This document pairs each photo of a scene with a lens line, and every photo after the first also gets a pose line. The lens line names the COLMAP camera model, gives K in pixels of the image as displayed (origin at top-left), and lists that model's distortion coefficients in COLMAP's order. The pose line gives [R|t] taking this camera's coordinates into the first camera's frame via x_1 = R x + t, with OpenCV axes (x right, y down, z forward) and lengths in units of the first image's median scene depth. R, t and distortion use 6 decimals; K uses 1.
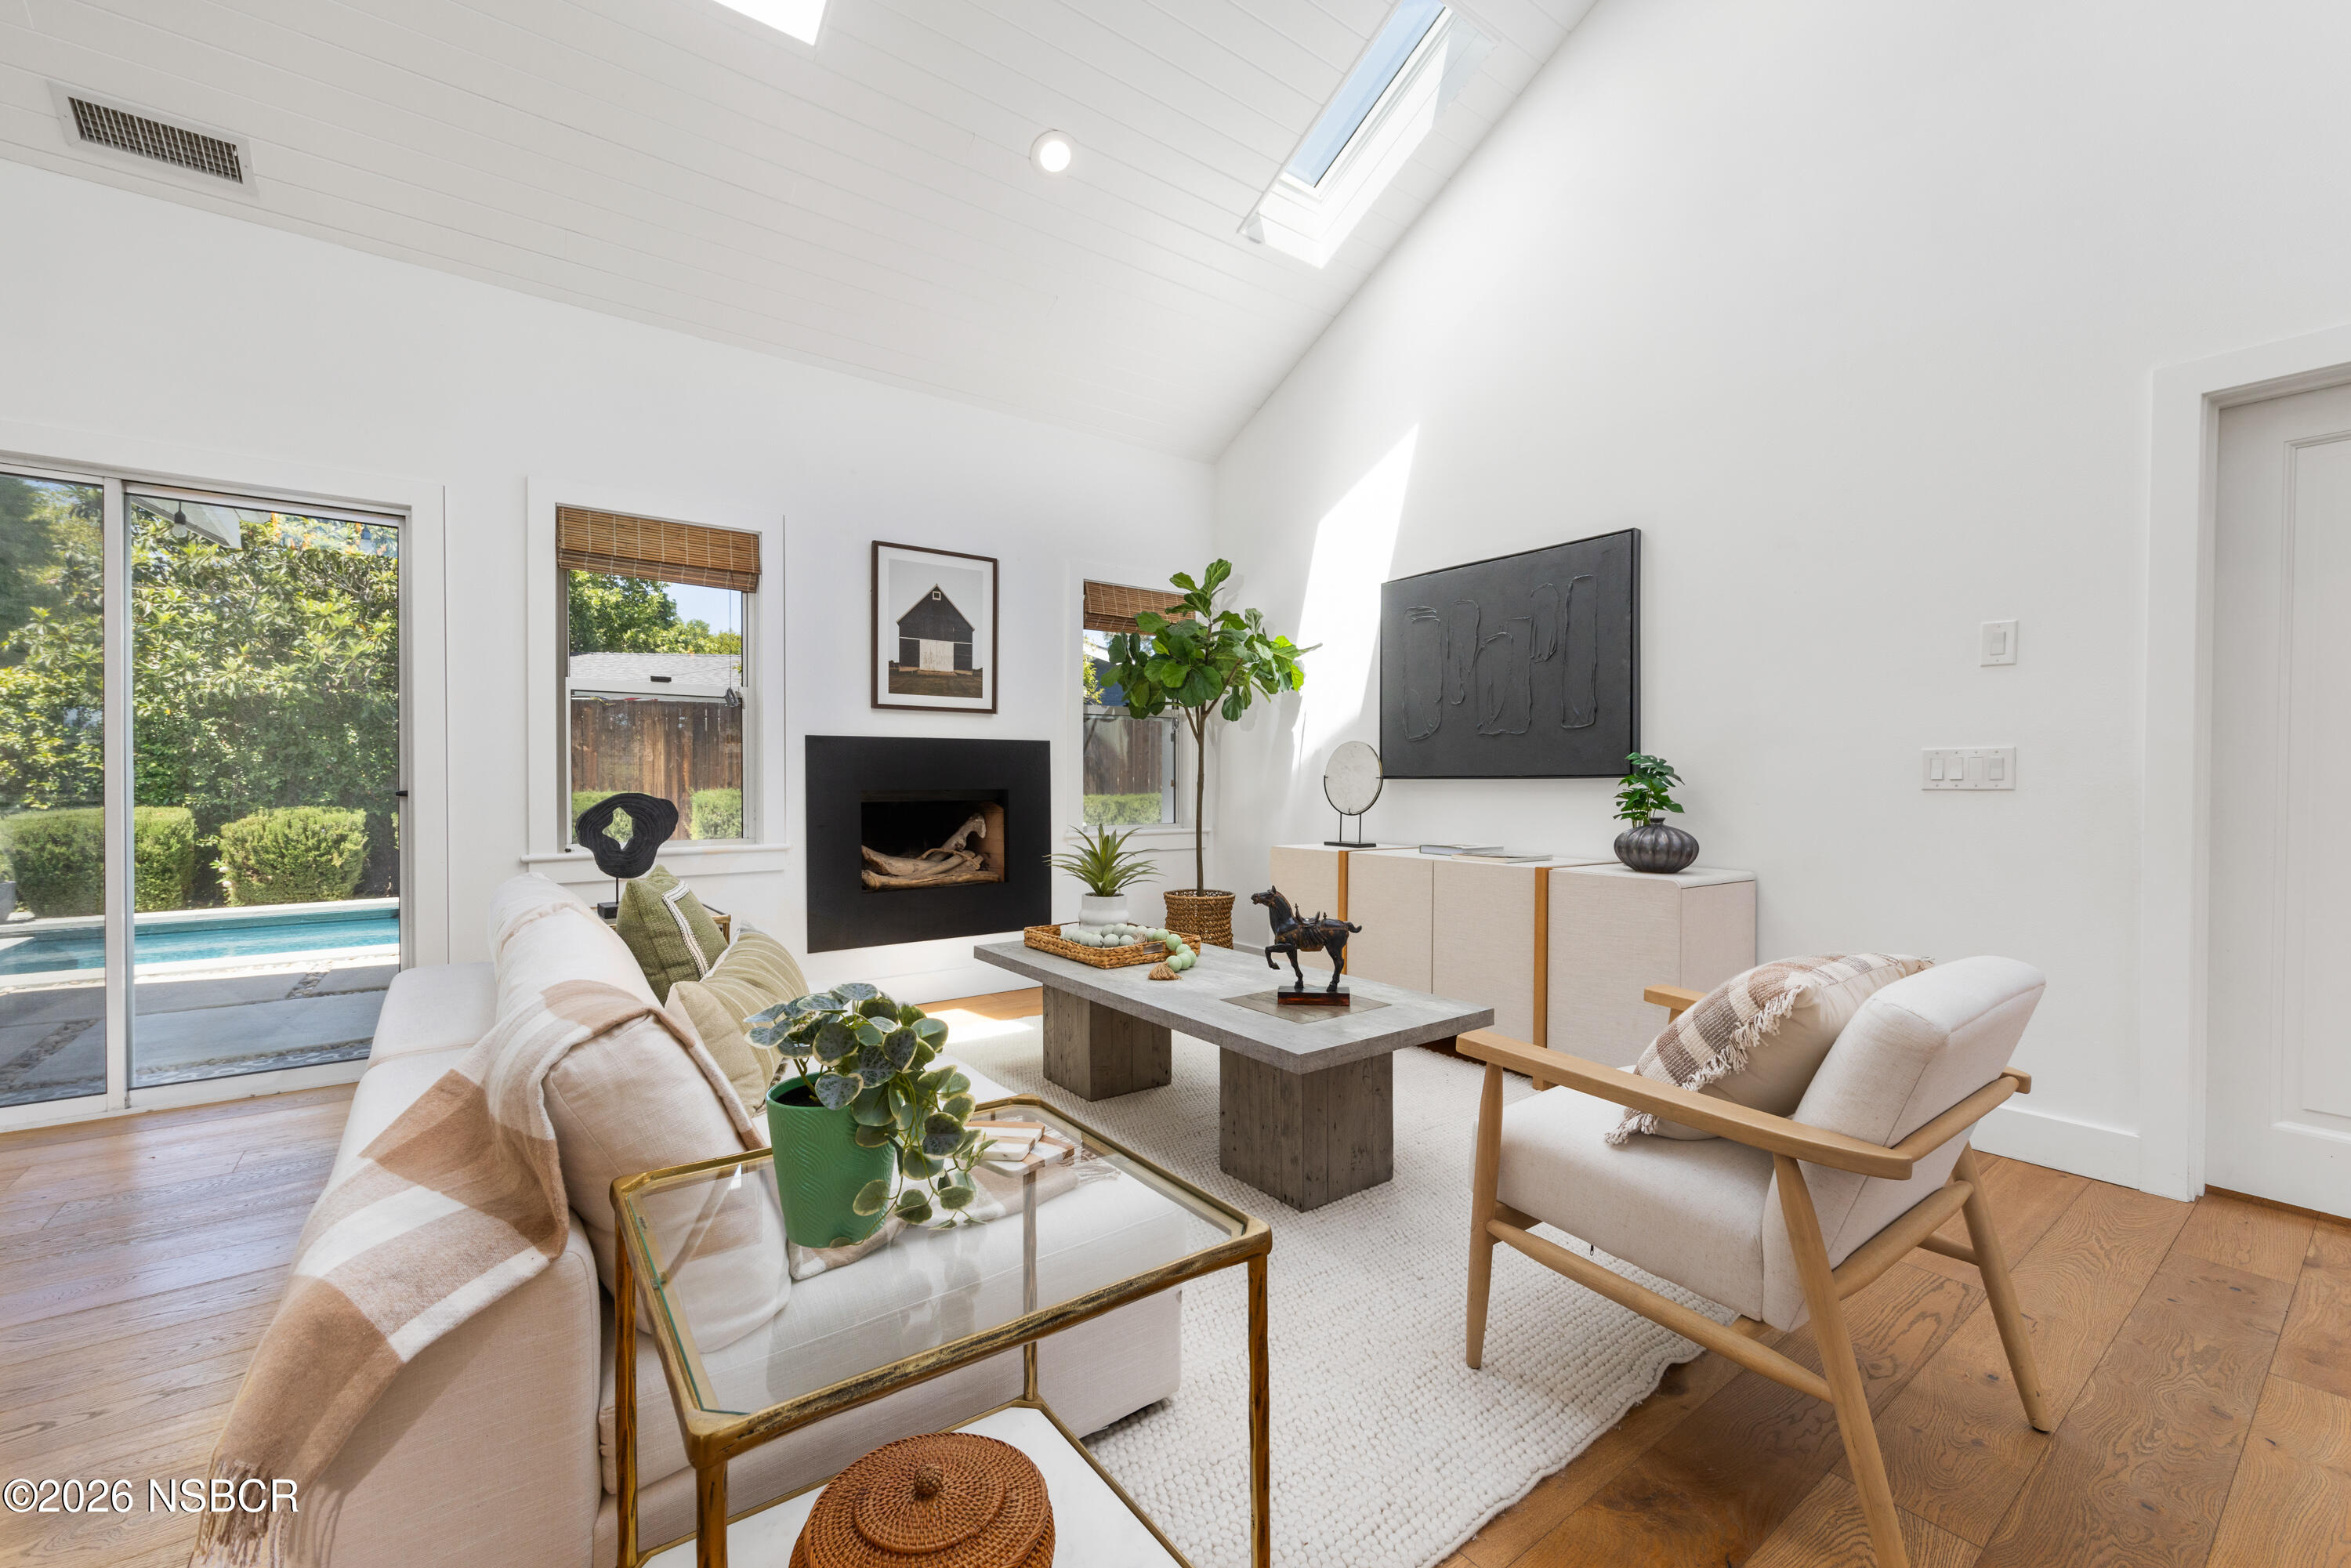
lens RADIAL K [[965.8, 0, 1177.2], [0, 965.8, 788.9], [0, 0, 1]] dist [0.001755, 0.001636]
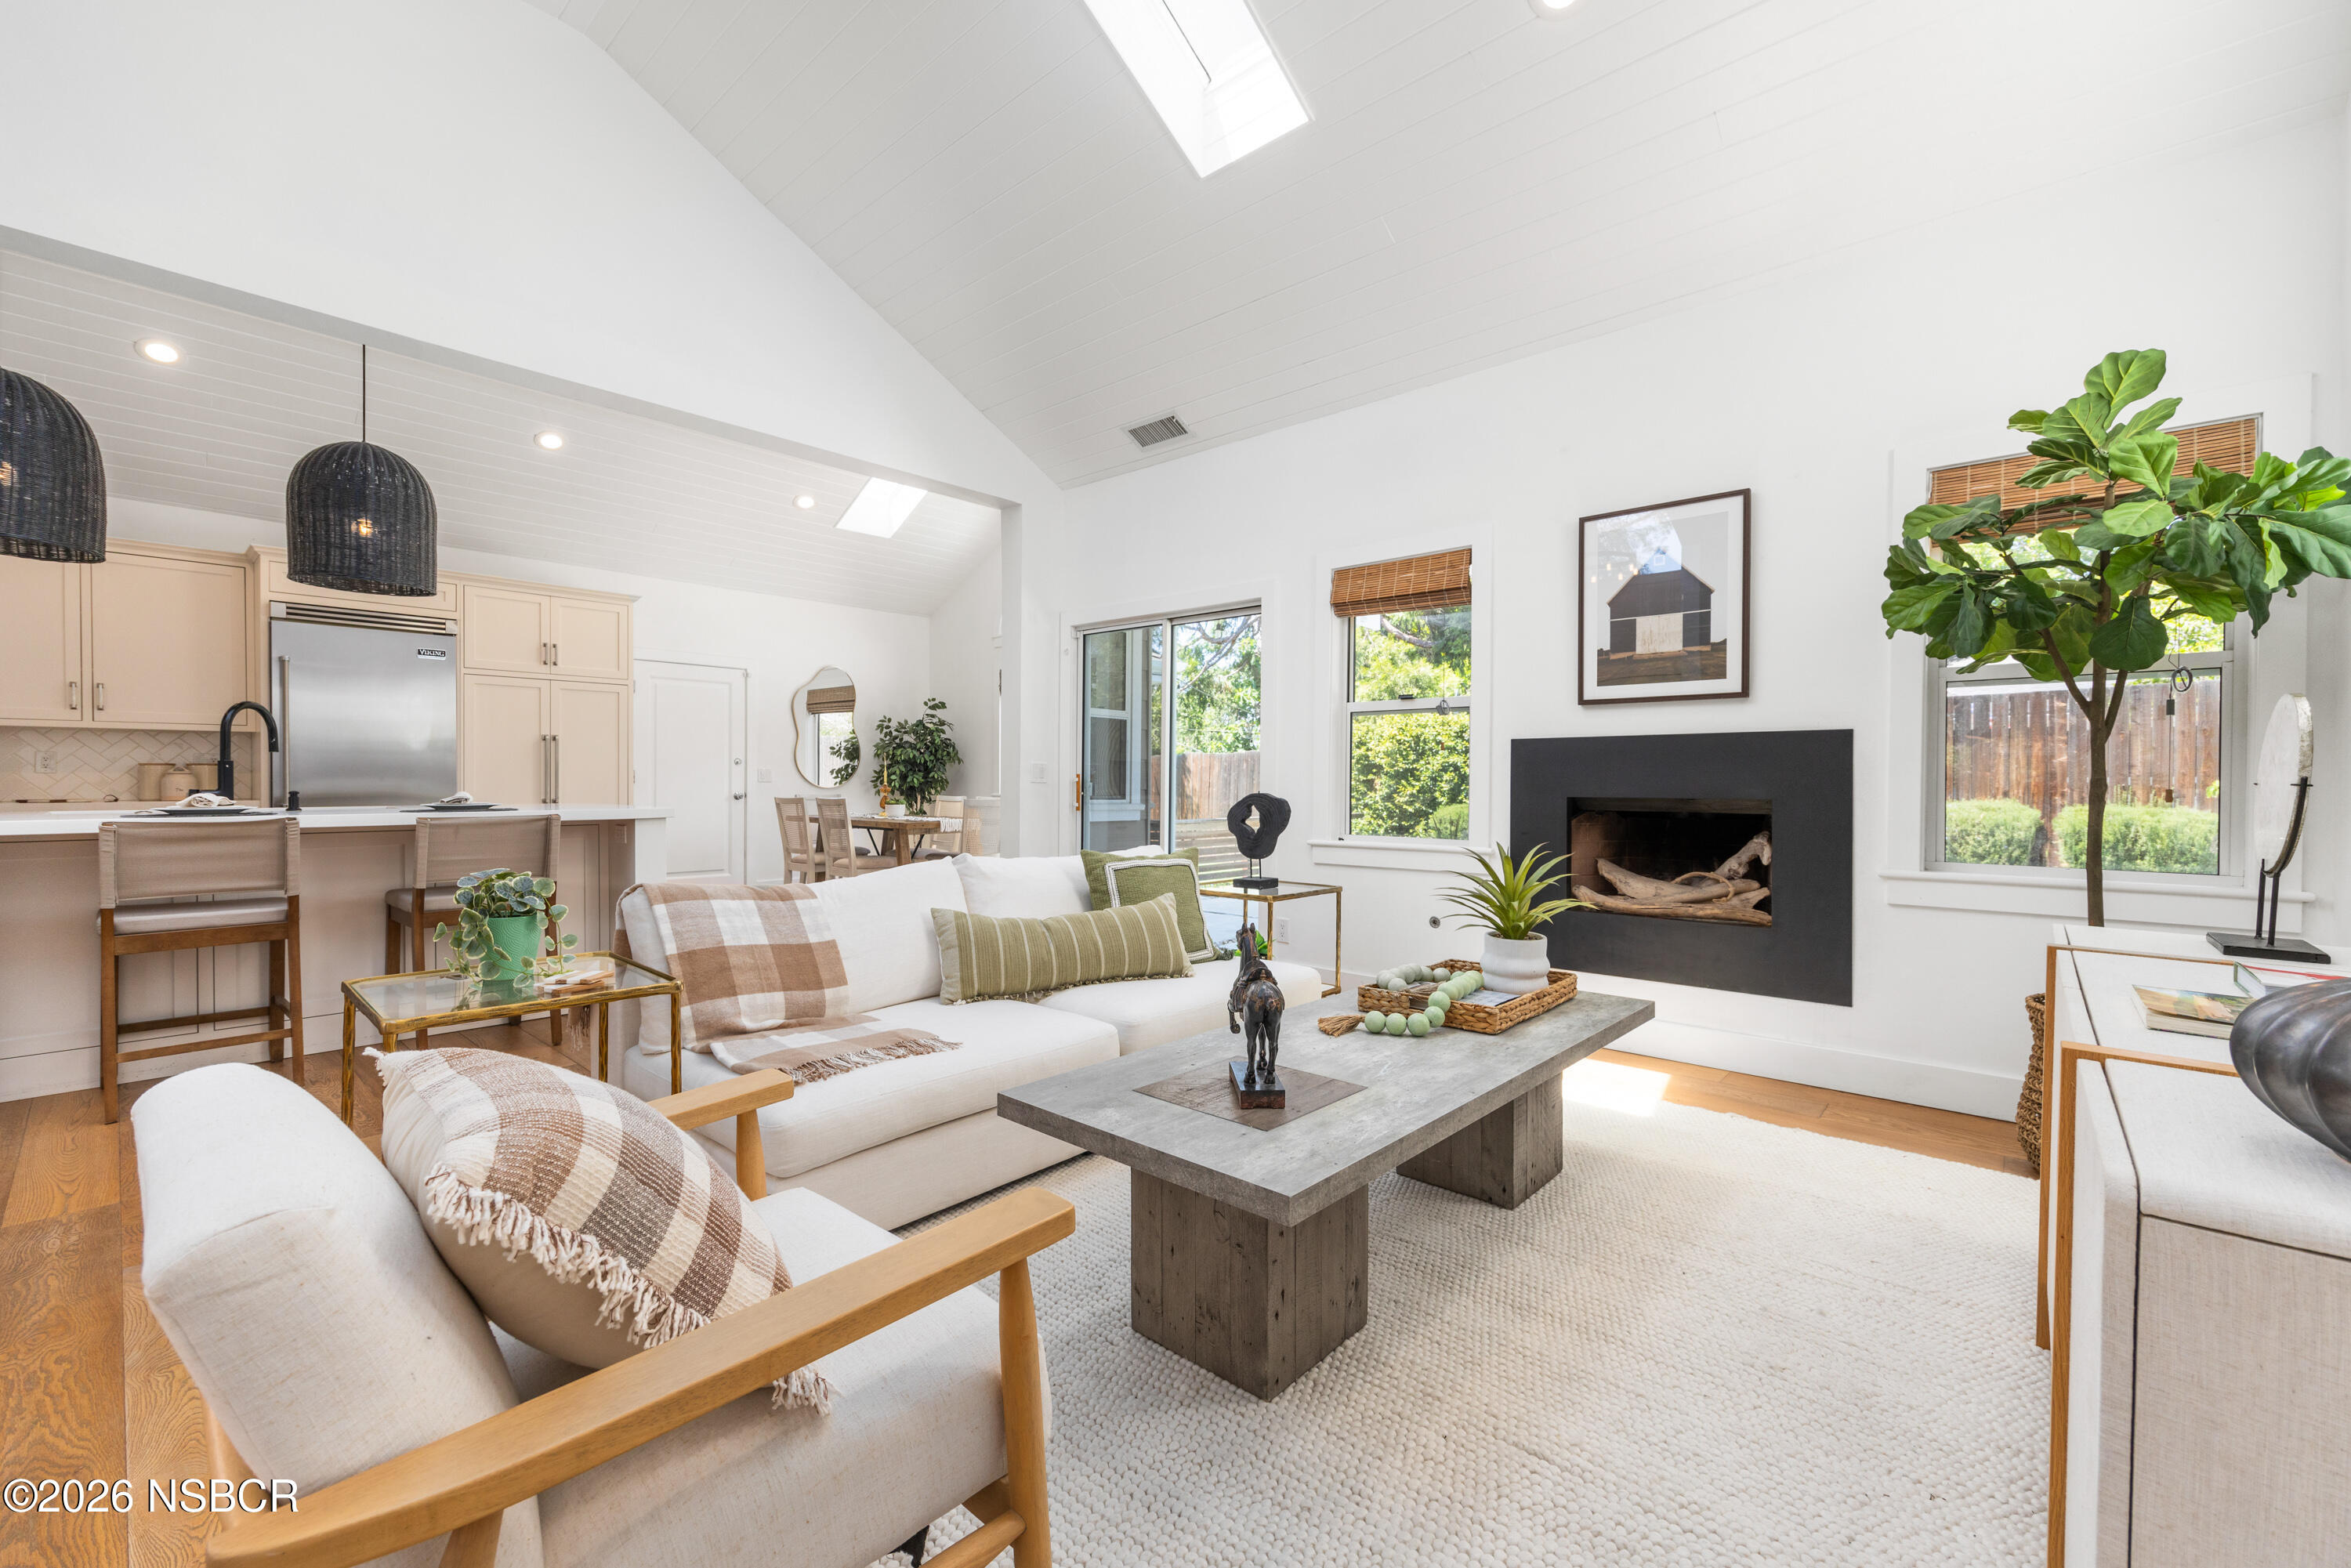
lens RADIAL K [[965.8, 0, 1196.8], [0, 965.8, 781.7], [0, 0, 1]] dist [0.001755, 0.001636]
pose [[0.203049, -0.000299, -0.979168, 0.482978], [-0.016884, 0.999850, -0.003807, -0.003372], [0.979023, 0.017305, 0.203014, 0.468402]]
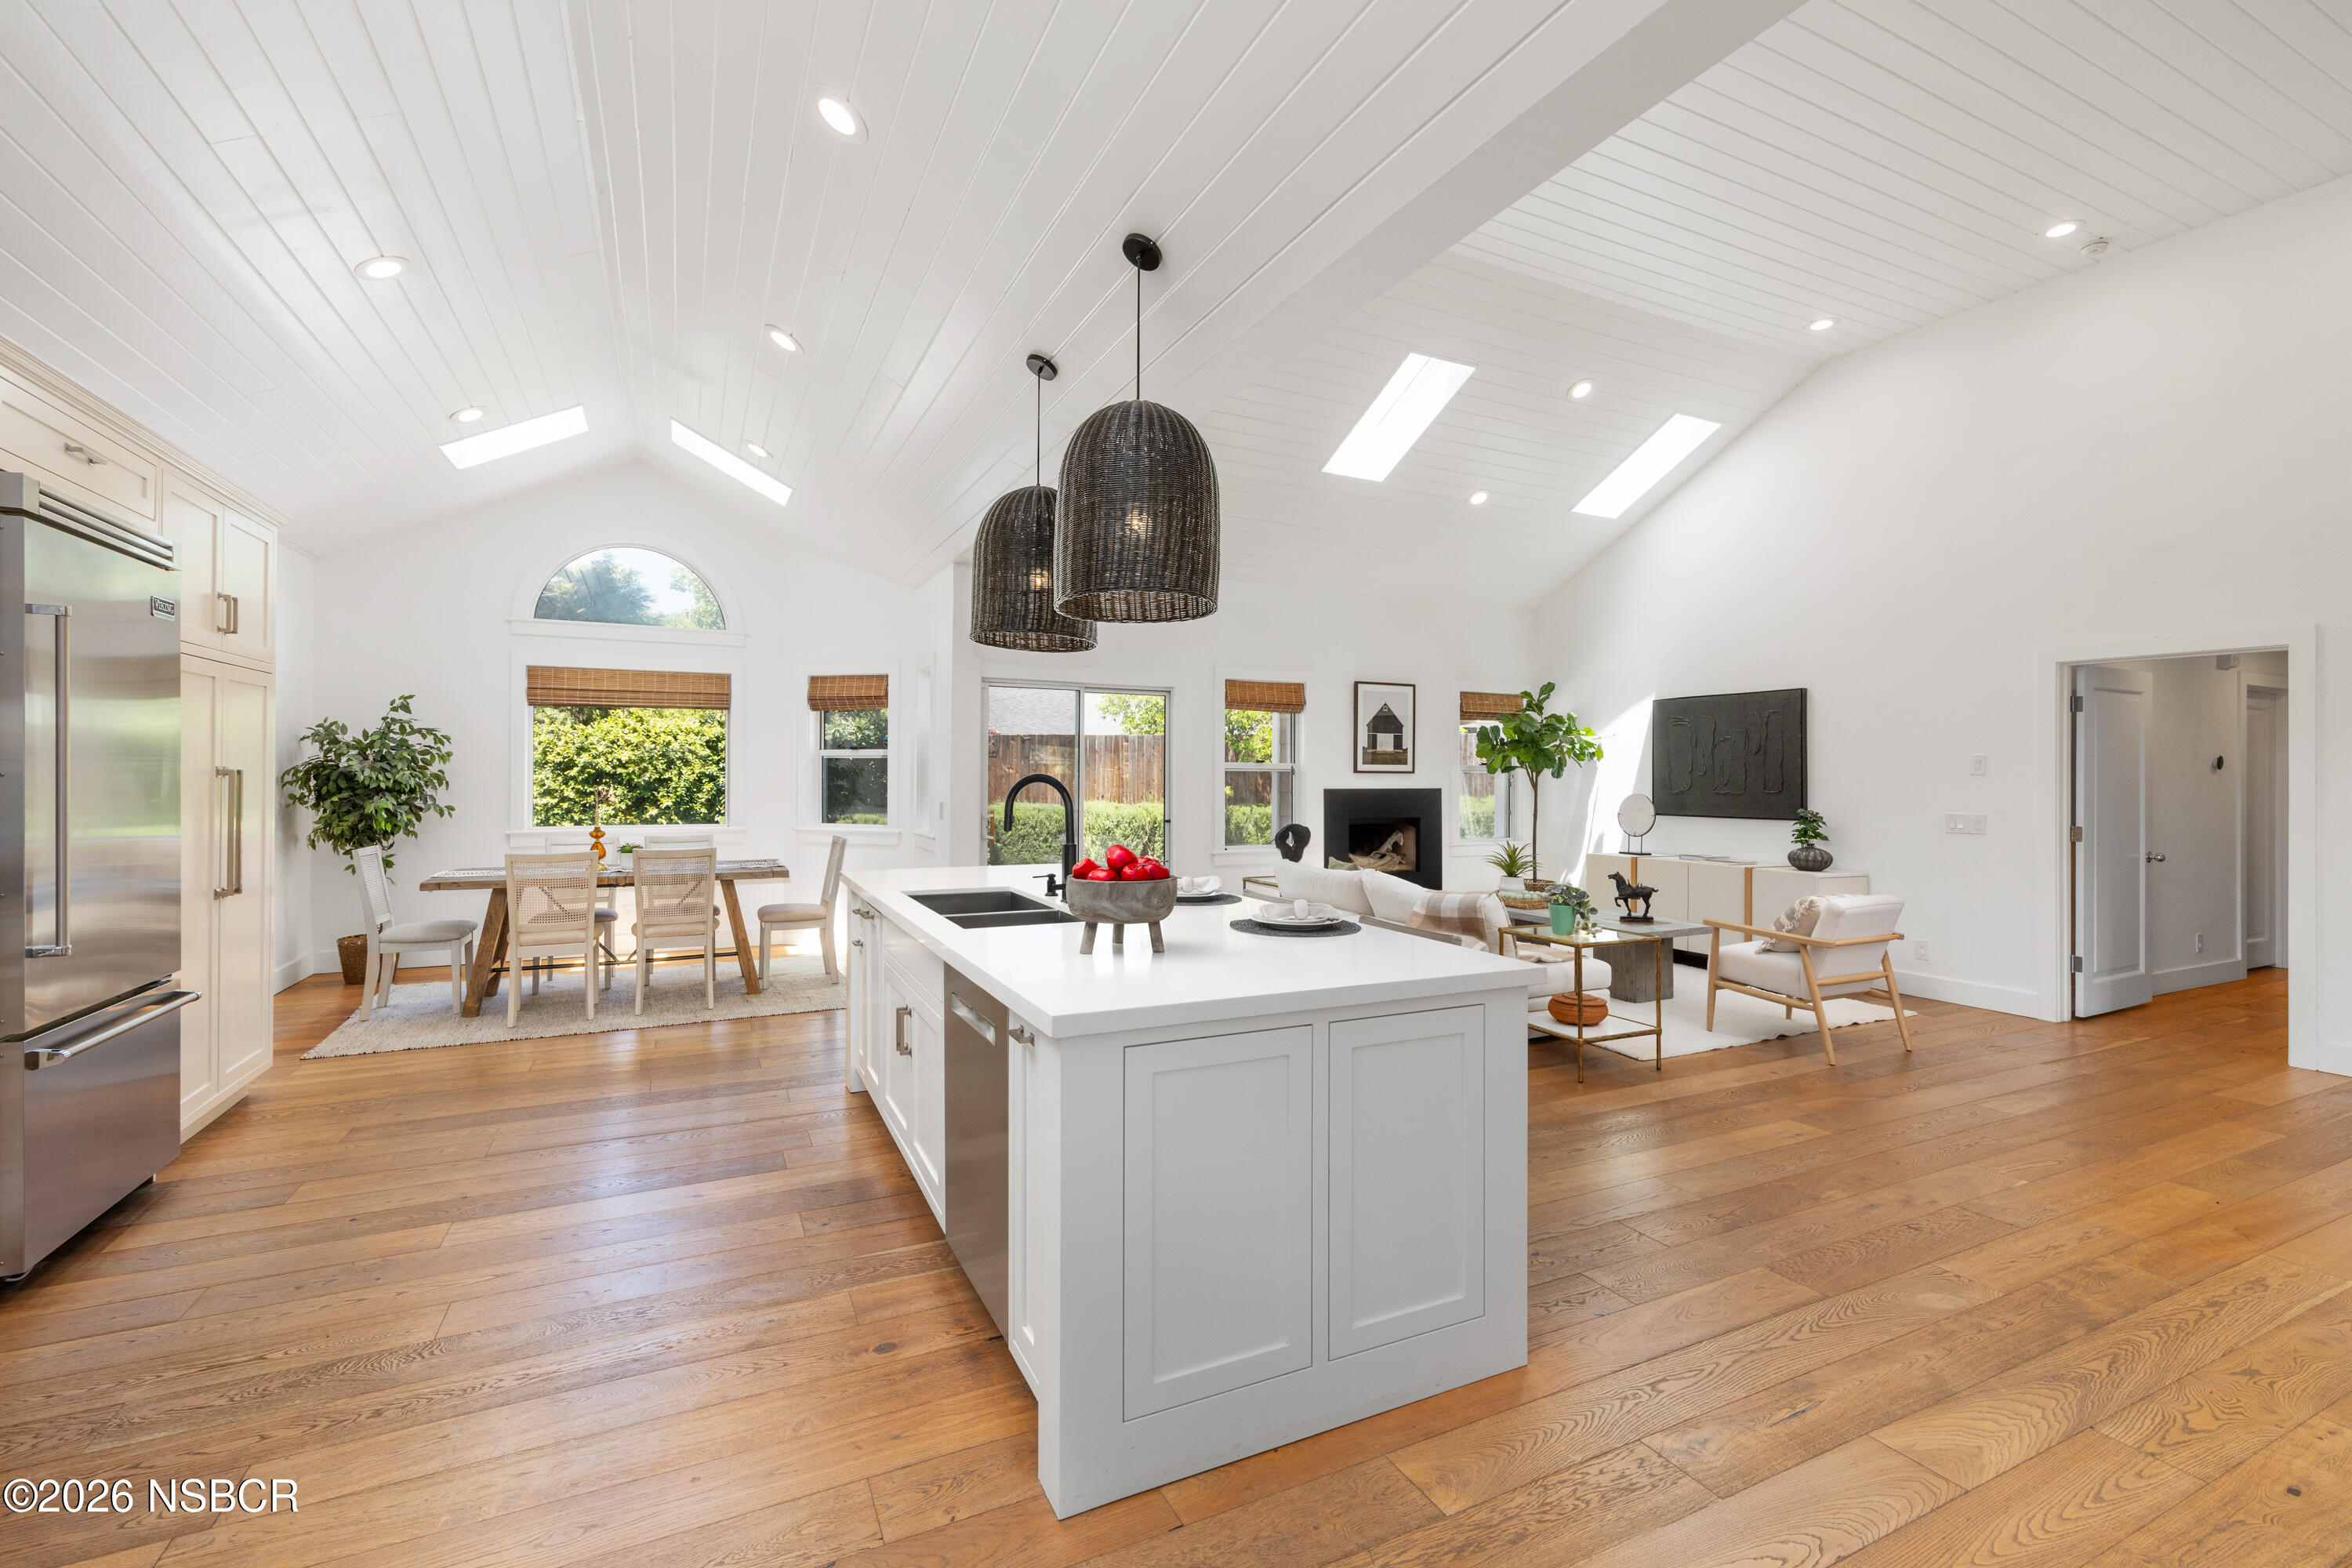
lens RADIAL K [[1020.2, 0, 1178.4], [0, 1020.2, 769.2], [0, 0, 1]] dist [-0.003946, 0.000257]
pose [[0.982123, 0.003785, -0.188201, -0.277204], [-0.006988, 0.999842, -0.016360, -0.056944], [0.188109, 0.017383, 0.981994, -0.937037]]
